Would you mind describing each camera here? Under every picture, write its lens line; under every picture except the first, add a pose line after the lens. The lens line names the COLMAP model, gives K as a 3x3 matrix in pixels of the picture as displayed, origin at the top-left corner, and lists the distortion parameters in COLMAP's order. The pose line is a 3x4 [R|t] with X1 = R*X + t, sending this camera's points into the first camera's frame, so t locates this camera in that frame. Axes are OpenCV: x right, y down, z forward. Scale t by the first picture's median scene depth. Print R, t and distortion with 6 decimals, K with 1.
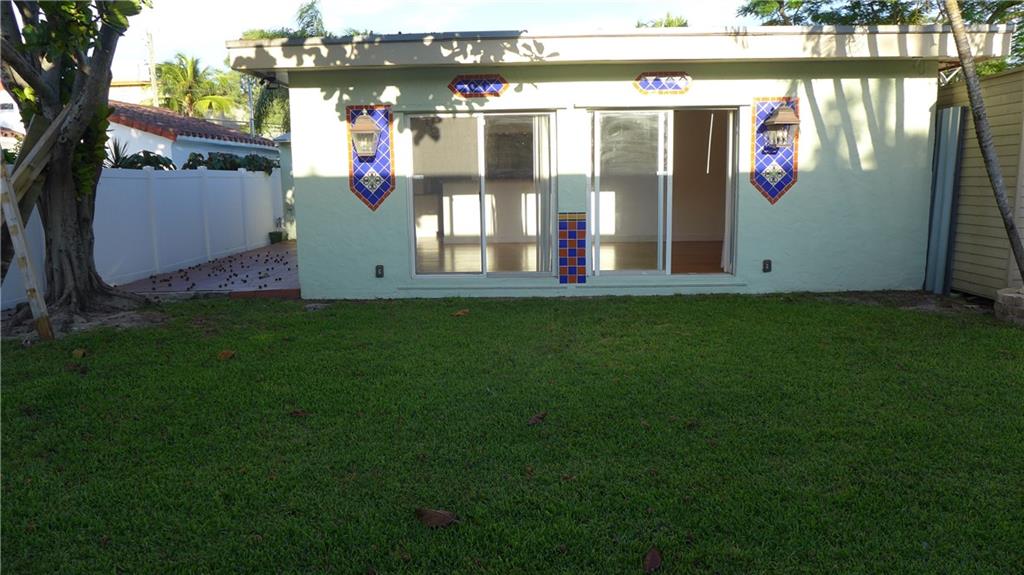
lens RADIAL K [[680.3, 0, 512.2], [0, 680.3, 292.5], [0, 0, 1]] dist [-0.062060, 0.029939]
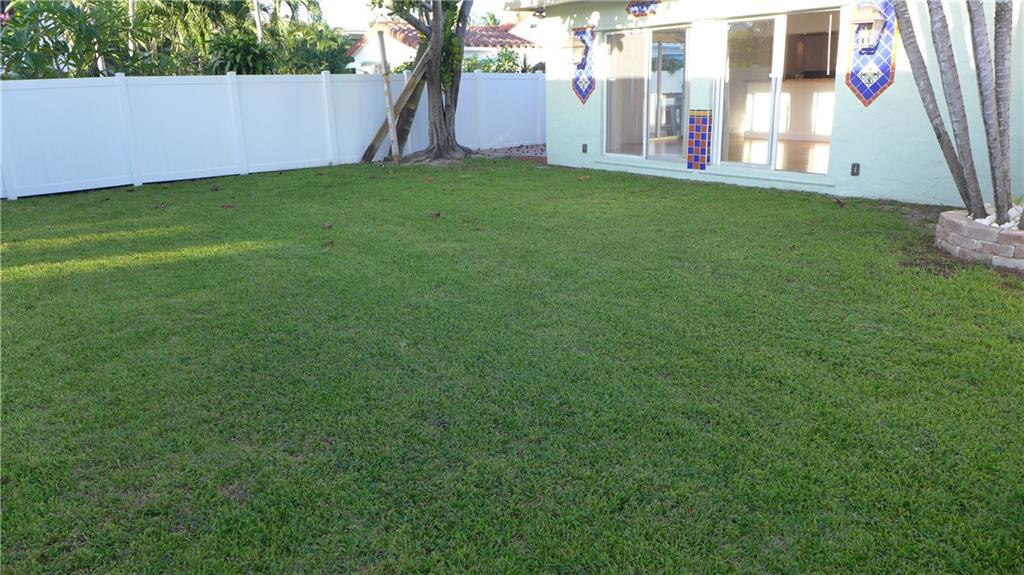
lens RADIAL K [[680.3, 0, 505.4], [0, 680.3, 287.6], [0, 0, 1]] dist [-0.062060, 0.029939]
pose [[0.633478, 0.218967, -0.742131, 0.831817], [-0.106709, 0.974681, 0.196495, -0.008292], [0.766367, -0.045283, 0.640805, -0.043401]]
